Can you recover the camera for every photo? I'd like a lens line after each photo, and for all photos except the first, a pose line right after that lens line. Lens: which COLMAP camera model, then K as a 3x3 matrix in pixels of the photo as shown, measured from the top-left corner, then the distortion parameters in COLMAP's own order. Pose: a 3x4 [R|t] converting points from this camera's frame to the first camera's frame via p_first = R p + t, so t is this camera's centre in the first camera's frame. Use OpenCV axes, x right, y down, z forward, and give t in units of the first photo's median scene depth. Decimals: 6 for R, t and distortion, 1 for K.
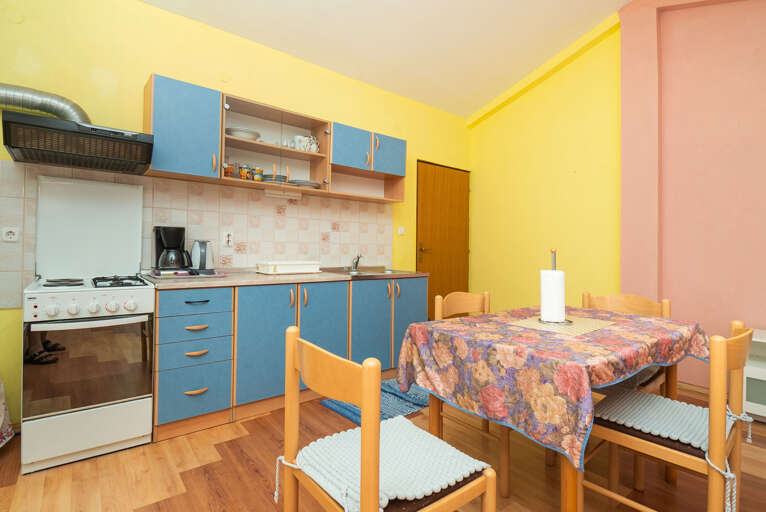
lens RADIAL K [[392.0, 0, 396.2], [0, 392.0, 244.4], [0, 0, 1]] dist [-0.003966, -0.003225]
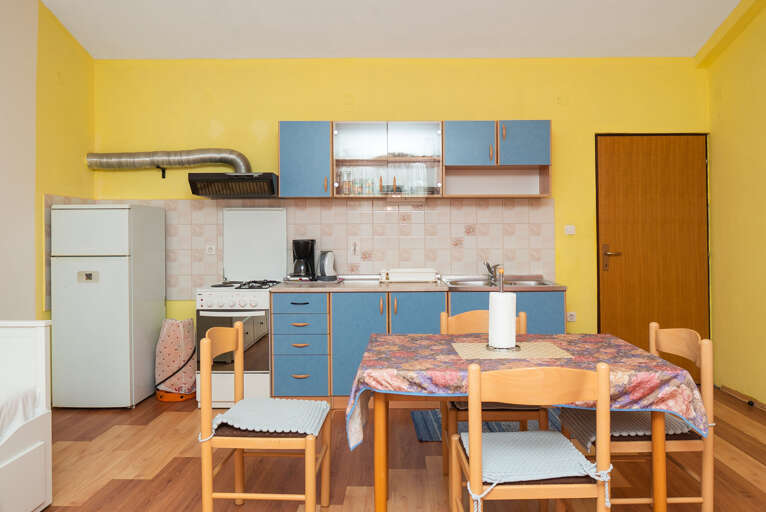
lens RADIAL K [[561.6, 0, 399.5], [0, 561.6, 235.7], [0, 0, 1]] dist [-0.004720, 0.005449]
pose [[0.752376, -0.016532, -0.658526, 0.793956], [0.024918, 0.999684, 0.003372, -0.057678], [0.658262, -0.018946, 0.752550, -0.104225]]
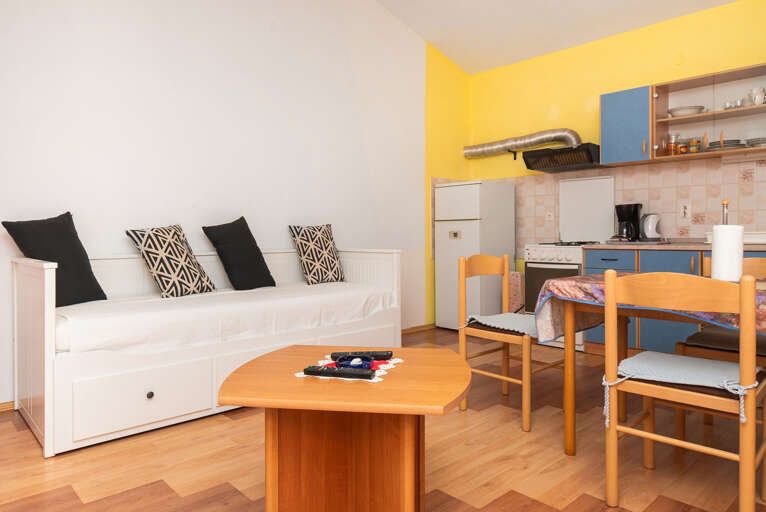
lens RADIAL K [[537.5, 0, 368.1], [0, 537.5, 240.7], [0, 0, 1]] dist [0.004451, -0.001477]
pose [[0.012337, -0.006448, -0.999903, 1.172376], [0.018993, 0.999800, -0.006213, 0.068790], [0.999743, -0.018915, 0.012457, 0.137436]]
